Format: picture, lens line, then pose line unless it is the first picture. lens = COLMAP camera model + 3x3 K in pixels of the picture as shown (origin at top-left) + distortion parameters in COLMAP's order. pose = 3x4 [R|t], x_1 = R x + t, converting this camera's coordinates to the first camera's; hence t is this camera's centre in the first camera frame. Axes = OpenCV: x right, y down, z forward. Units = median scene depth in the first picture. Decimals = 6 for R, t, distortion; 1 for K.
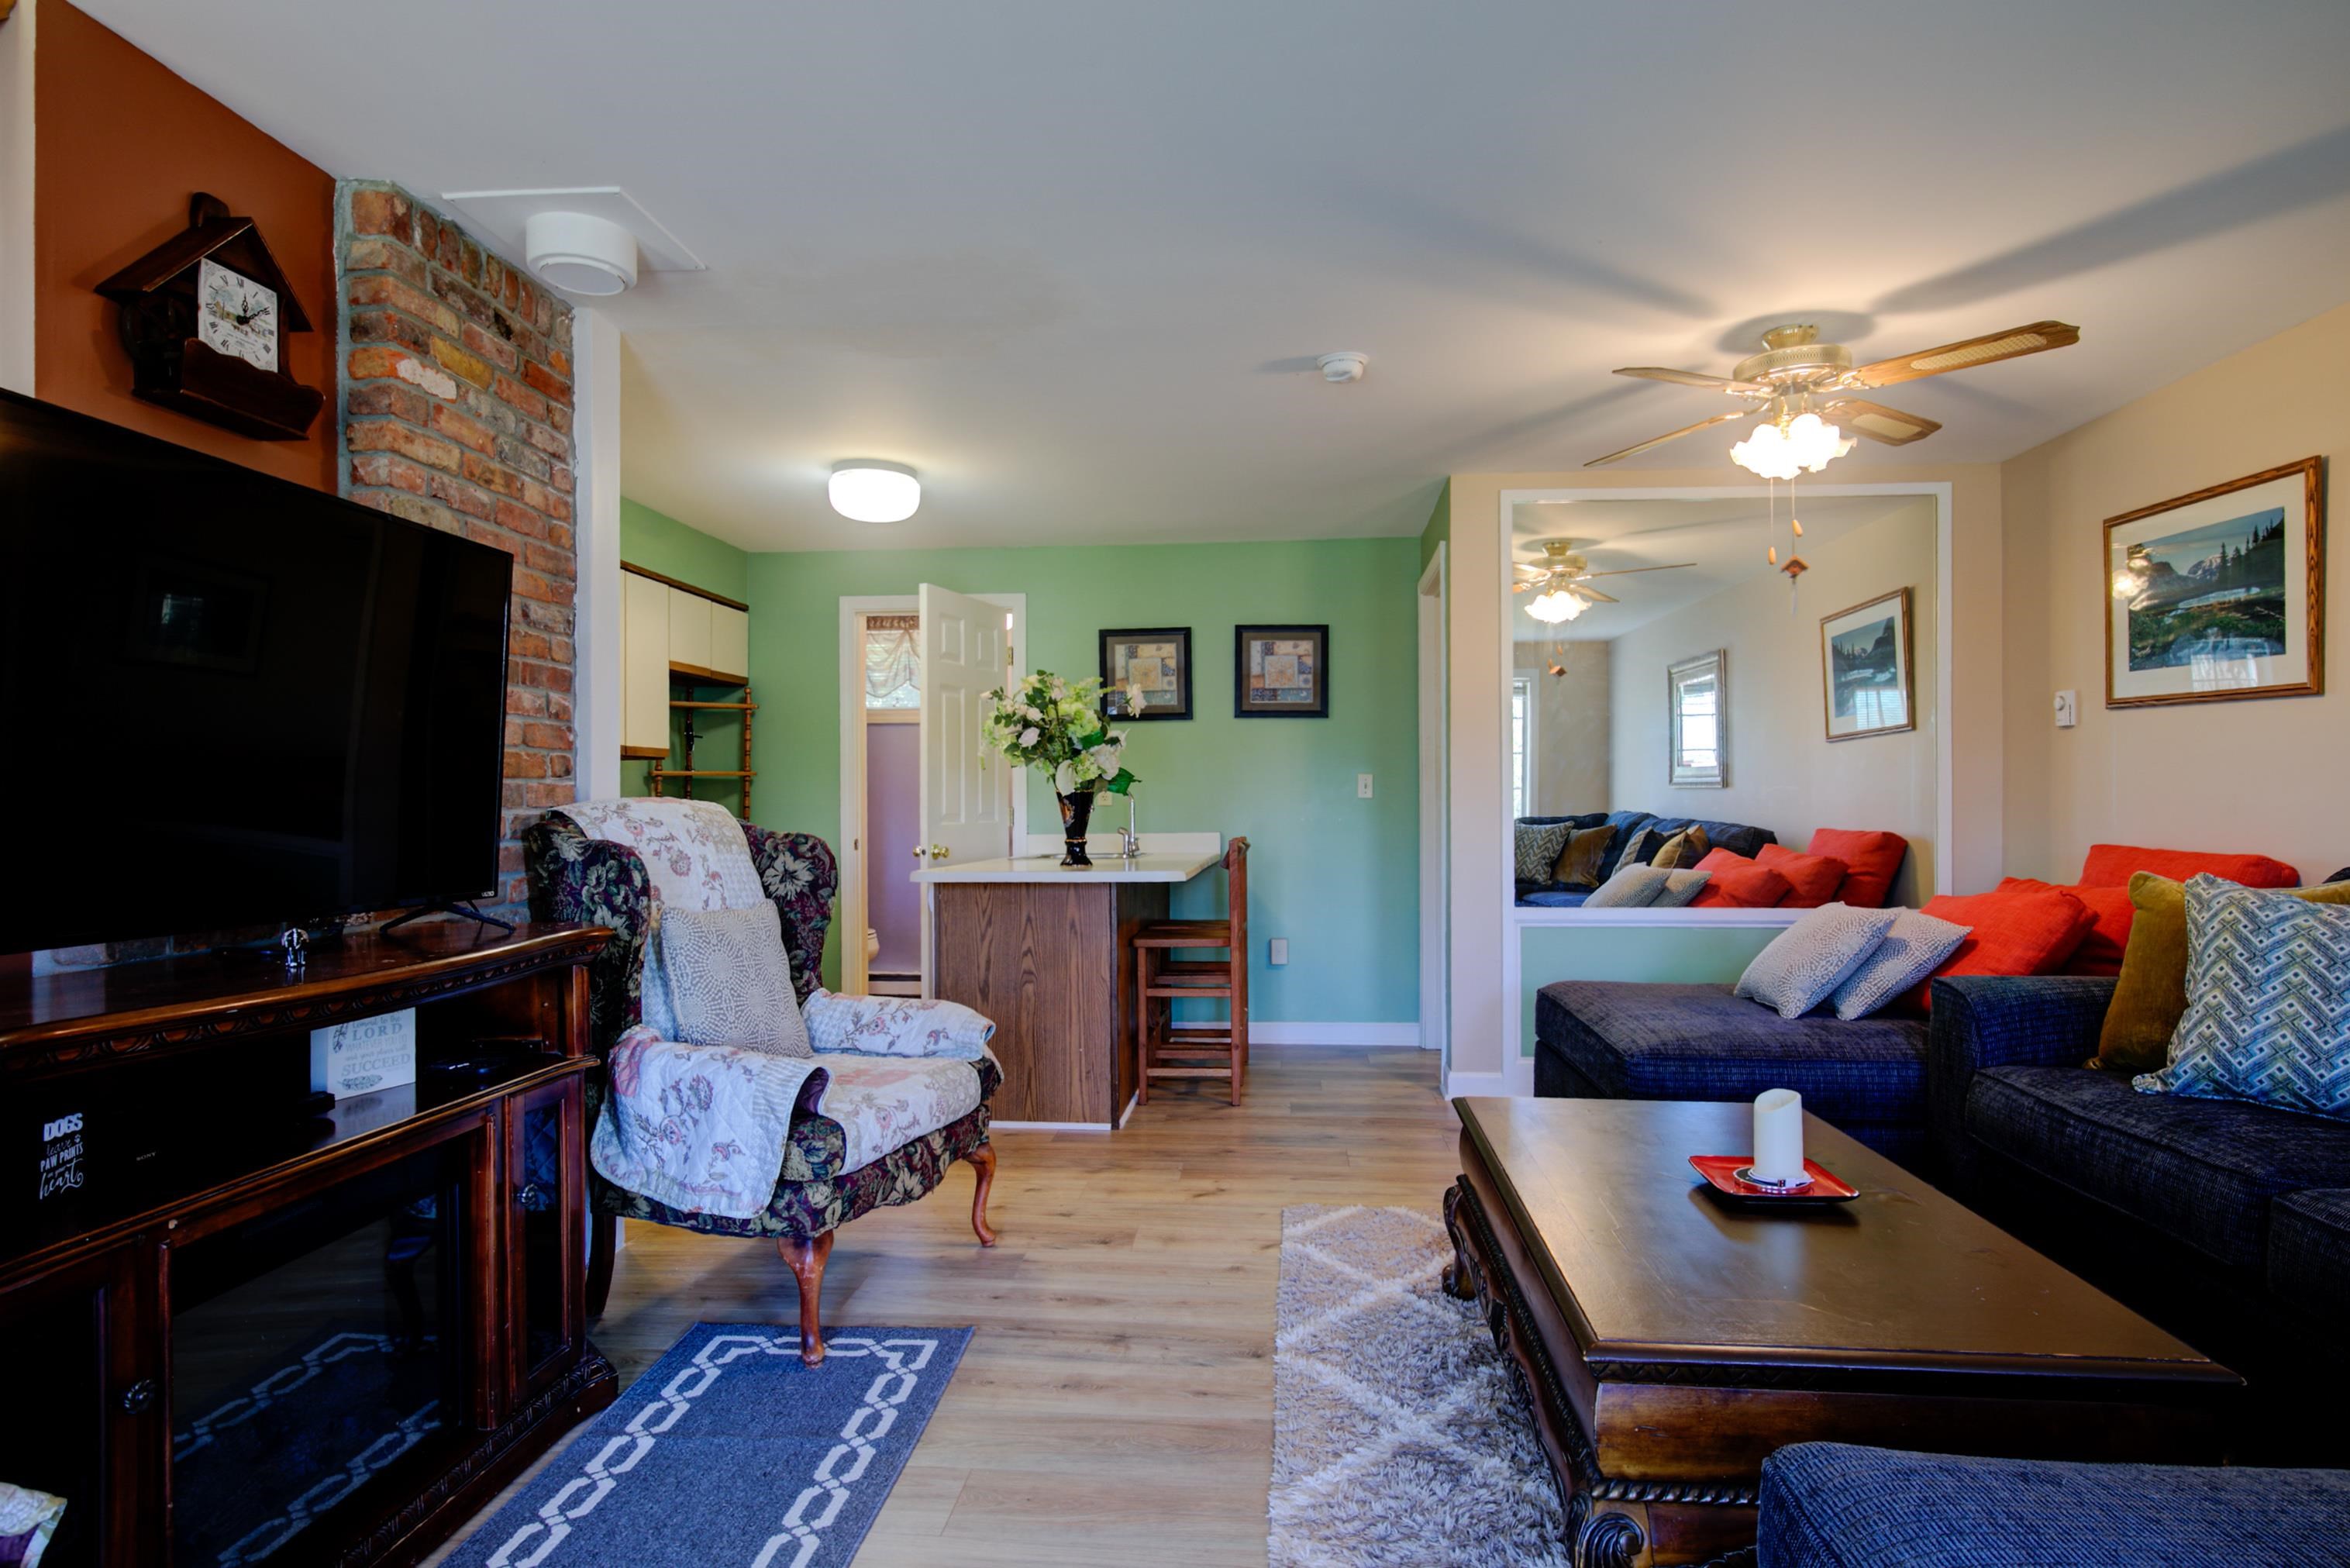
lens RADIAL K [[1239.9, 0, 1186.4], [0, 1239.9, 794.6], [0, 0, 1]] dist [0.001261, -0.000320]
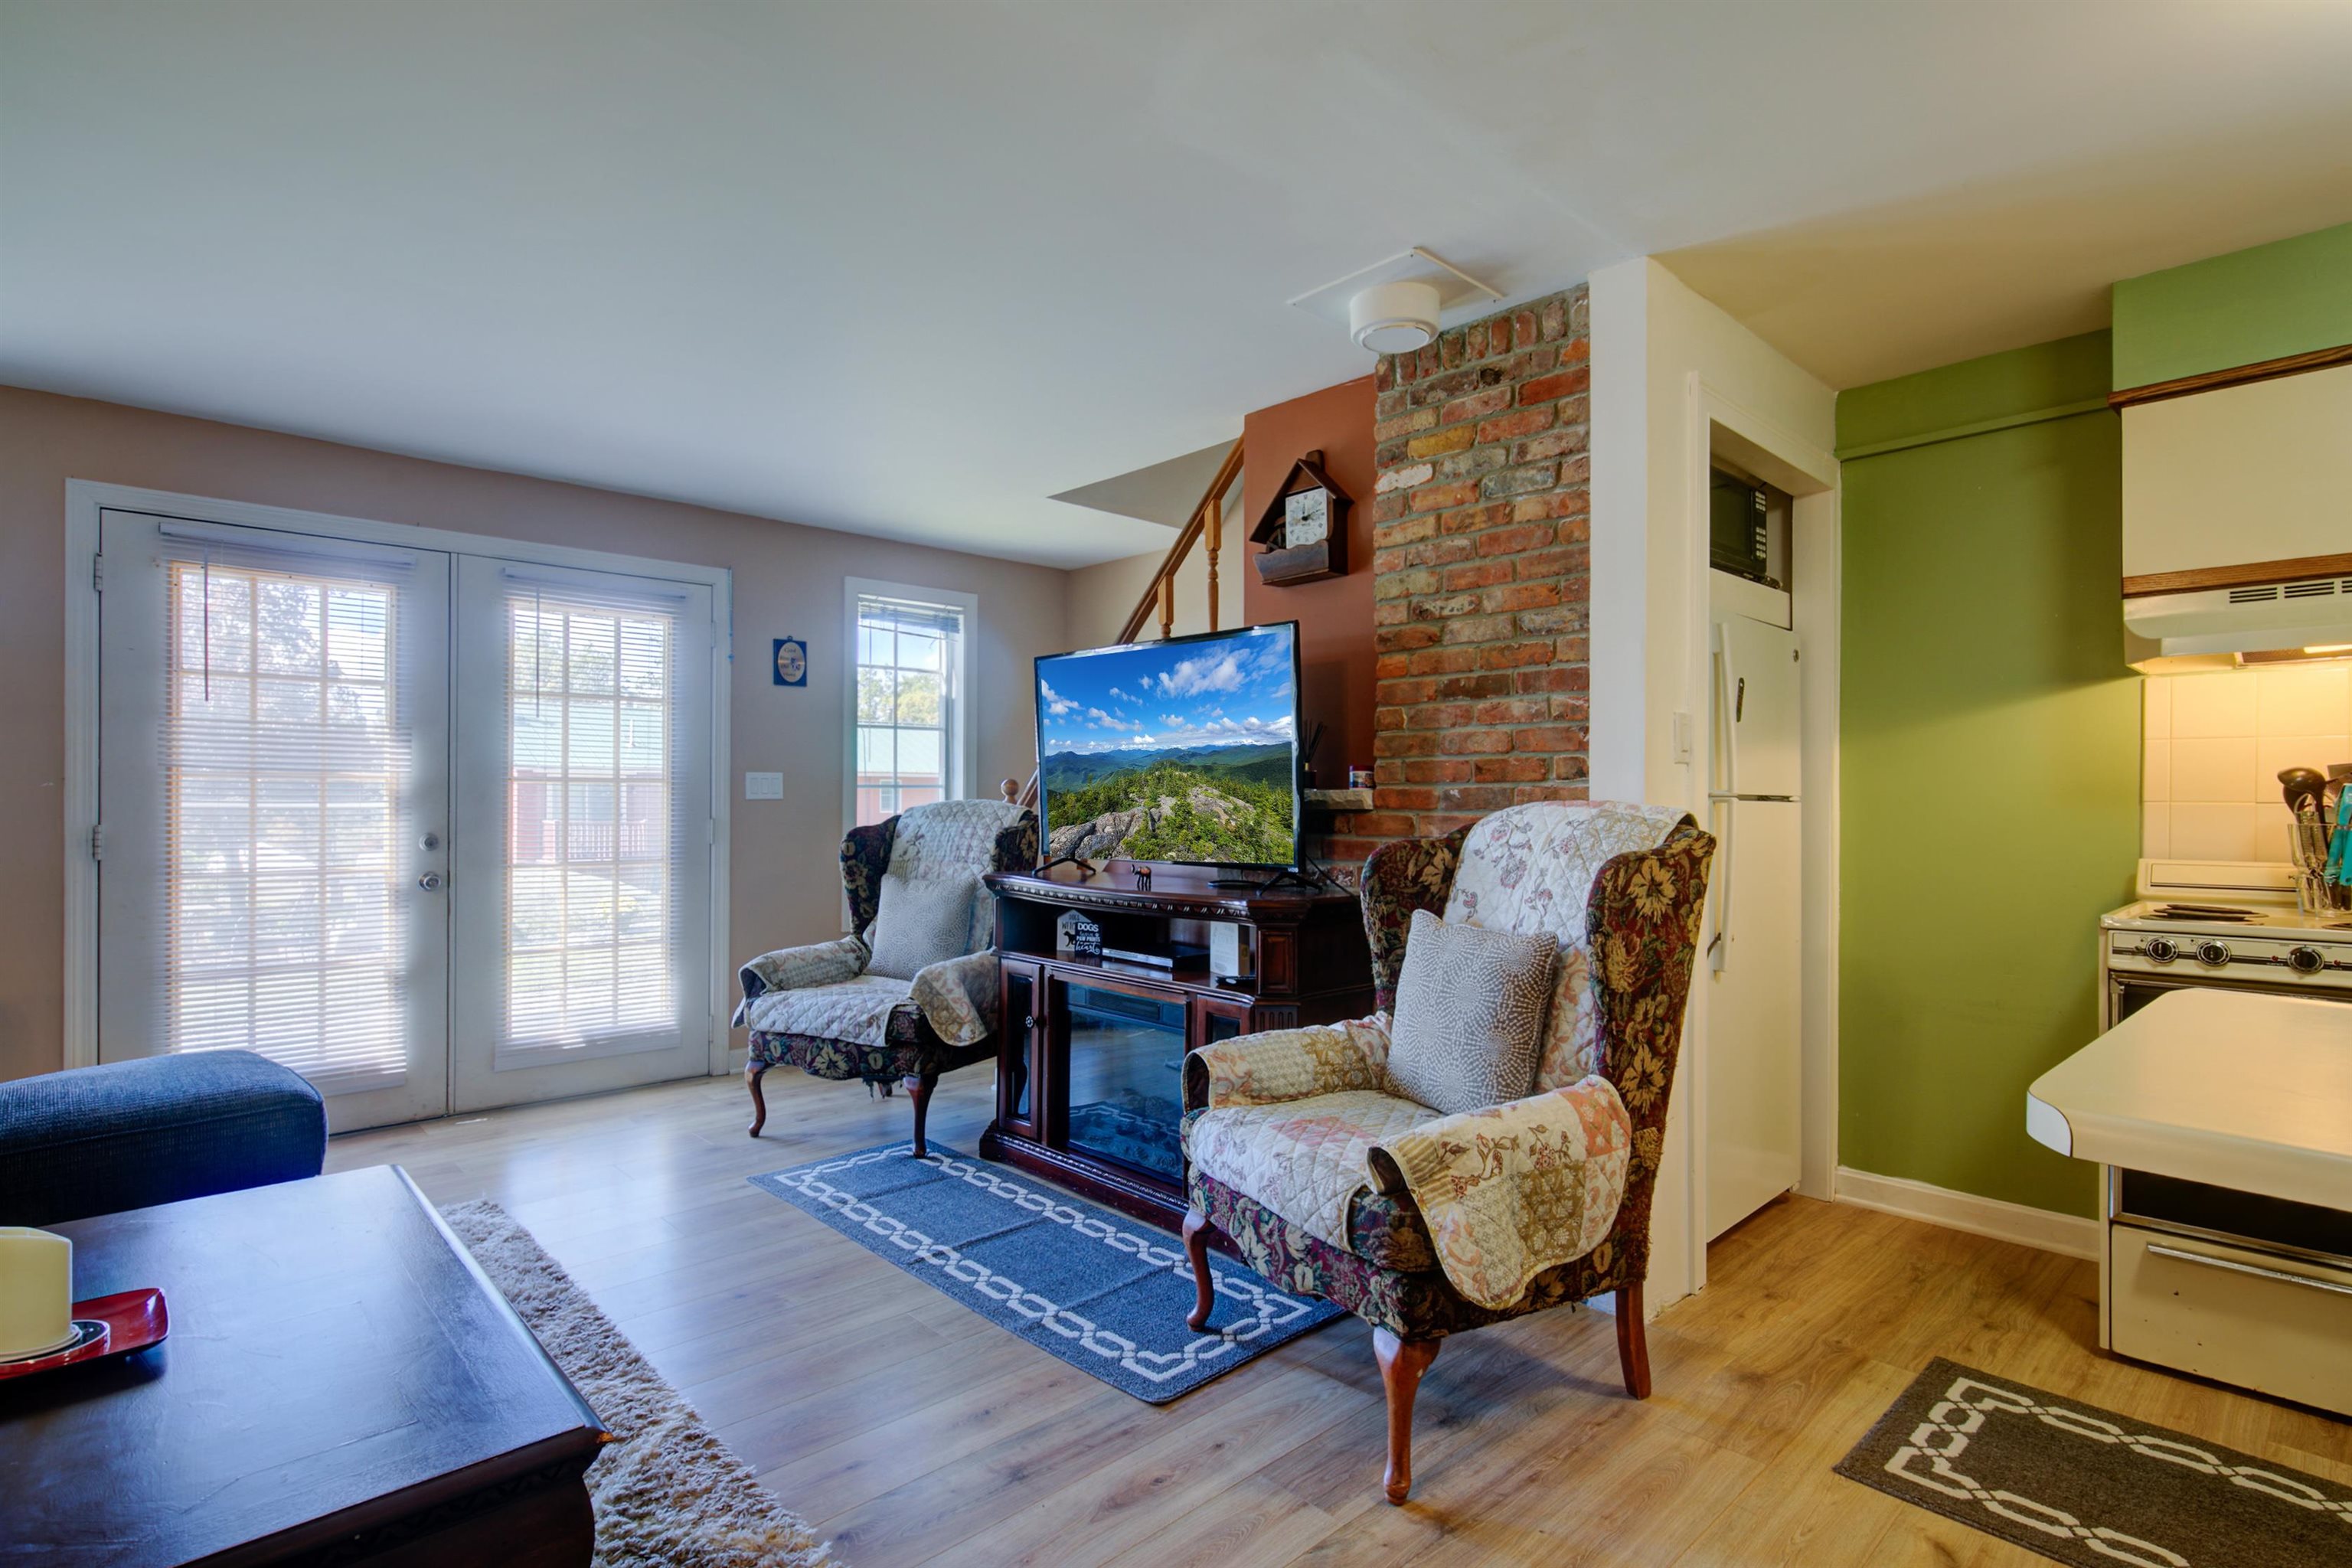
lens RADIAL K [[1143.4, 0, 1141.4], [0, 1143.4, 792.9], [0, 0, 1]] dist [-0.002599, -0.000831]
pose [[-0.689260, -0.004614, -0.724499, 0.393991], [0.000402, 0.999977, -0.006752, 0.002205], [0.724514, -0.004945, -0.689243, 1.439509]]
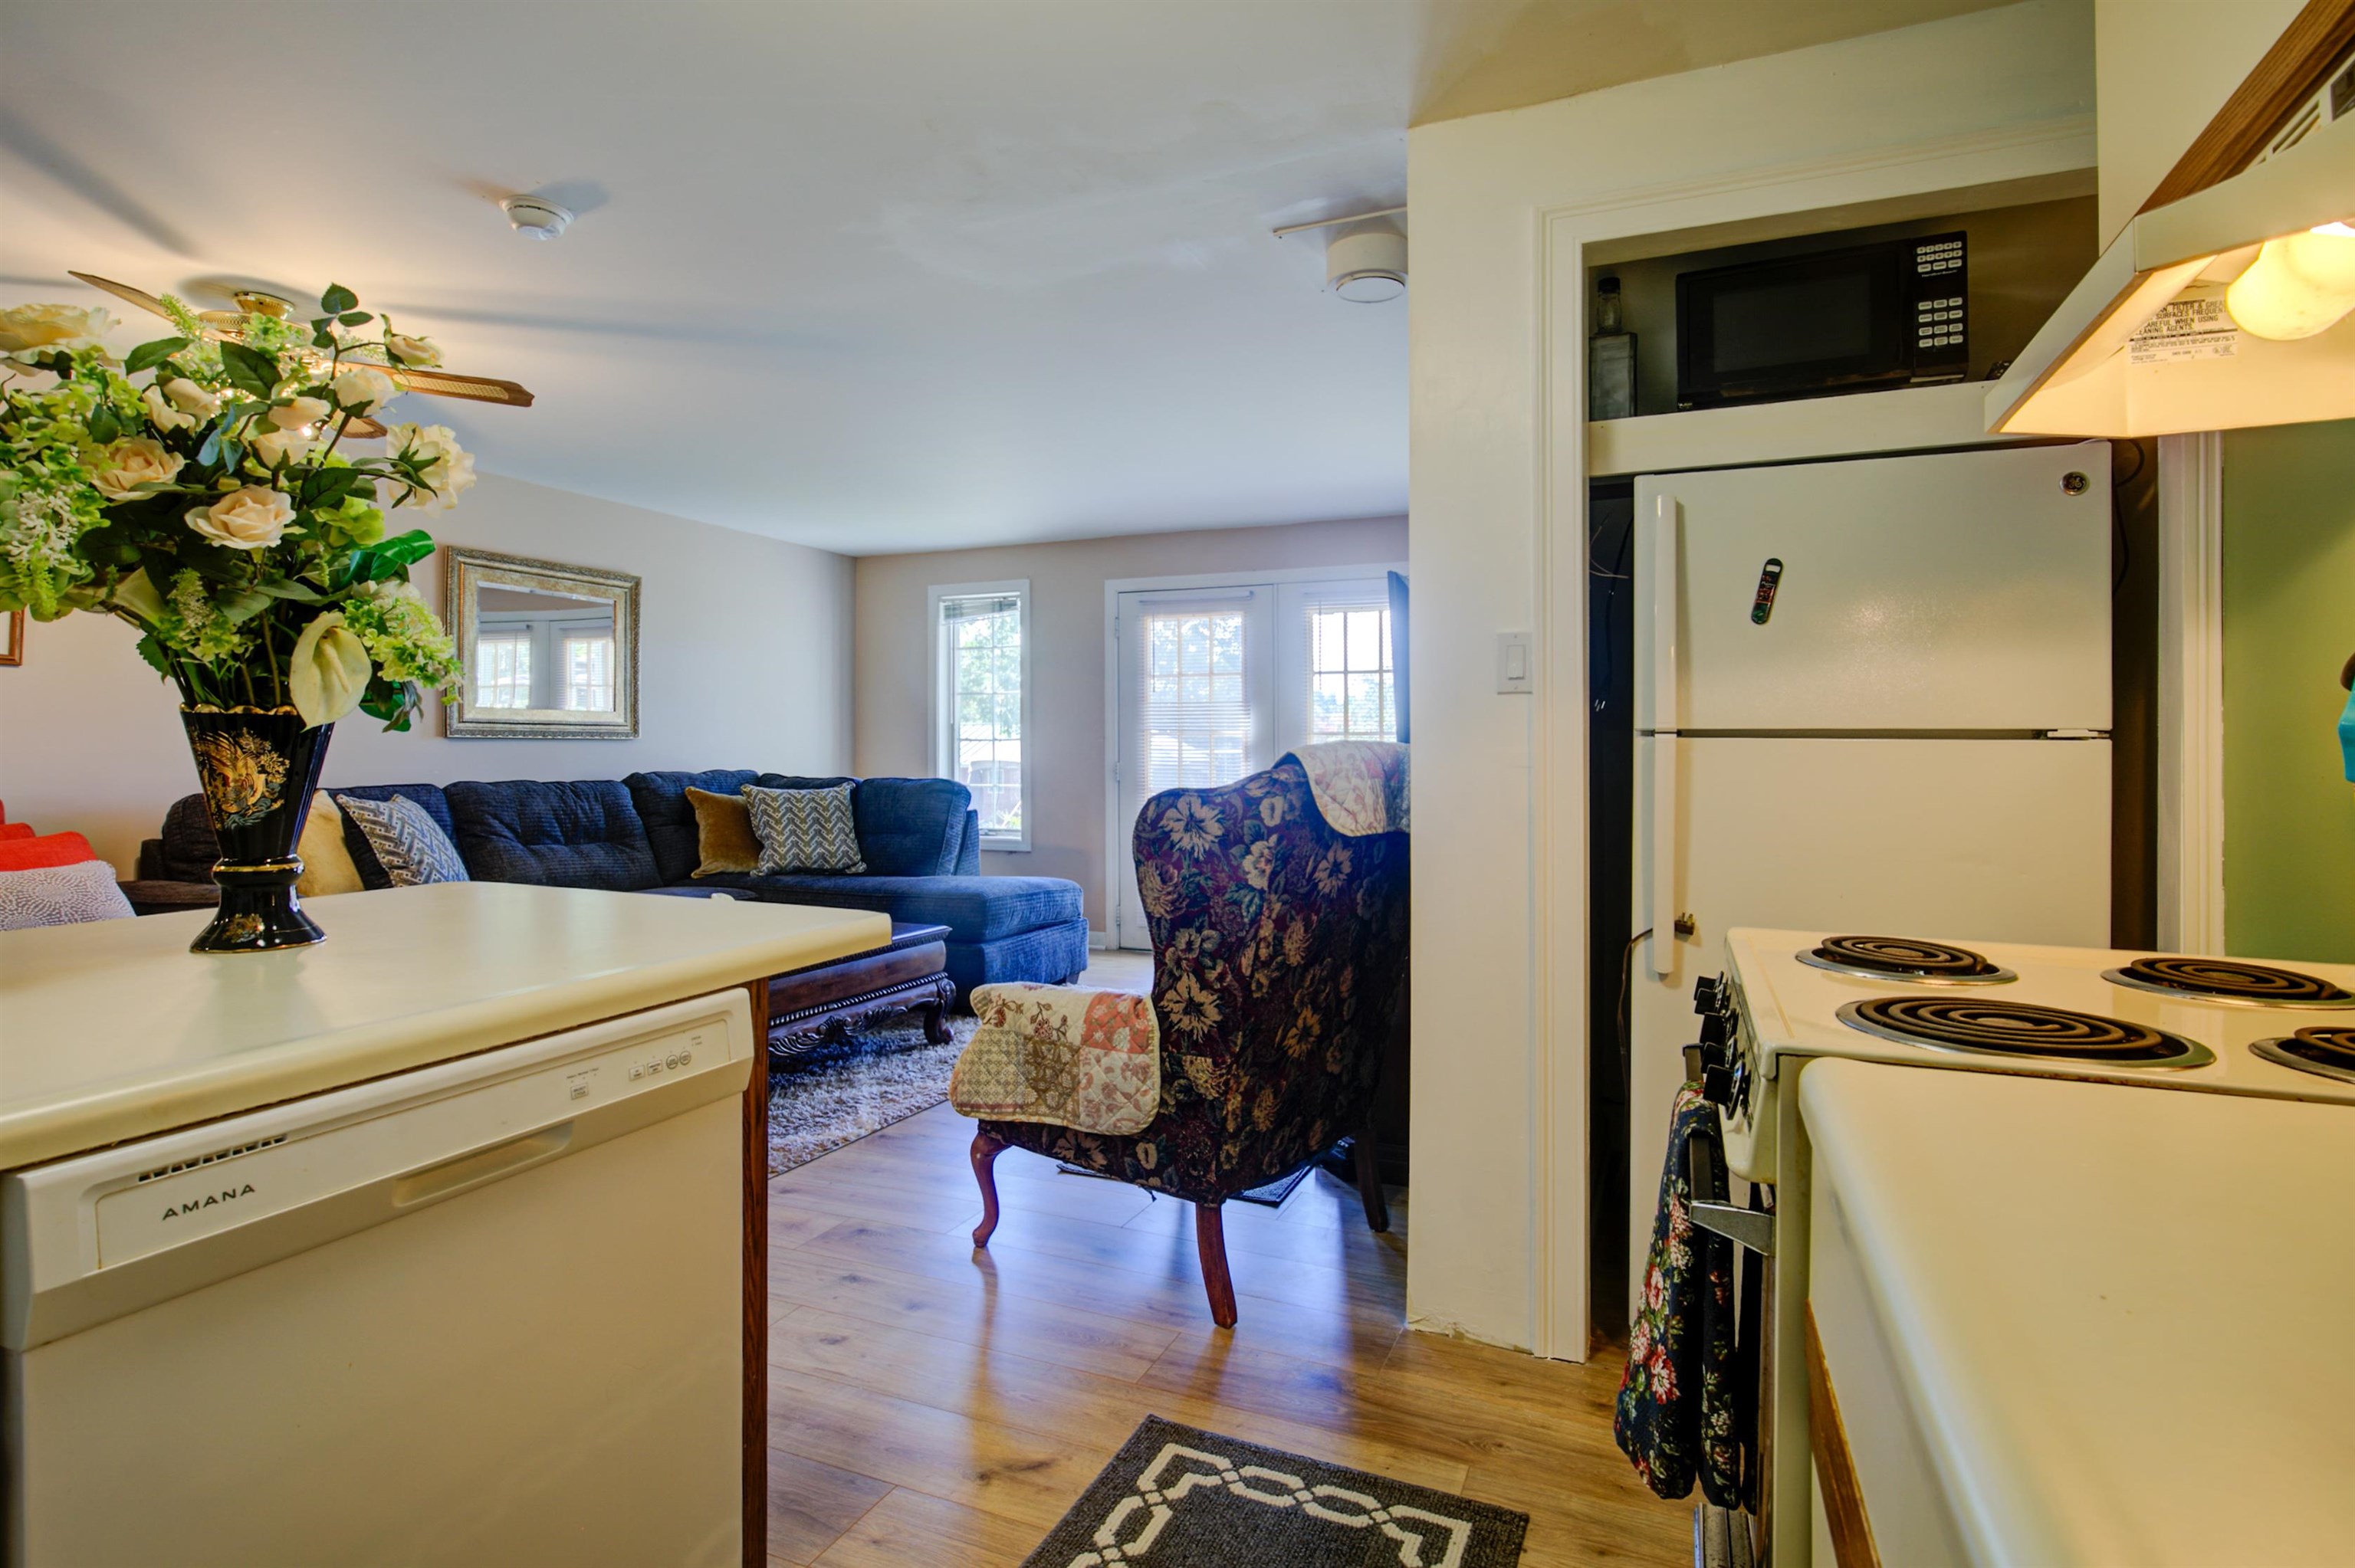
lens RADIAL K [[1114.2, 0, 1218.9], [0, 1114.2, 752.0], [0, 0, 1]] dist [0.001139, 0.000032]
pose [[-0.956421, -0.002535, 0.291979, -0.605905], [-0.003250, 0.999993, -0.001961, 0.012201], [-0.291972, -0.002825, -0.956423, 1.879410]]
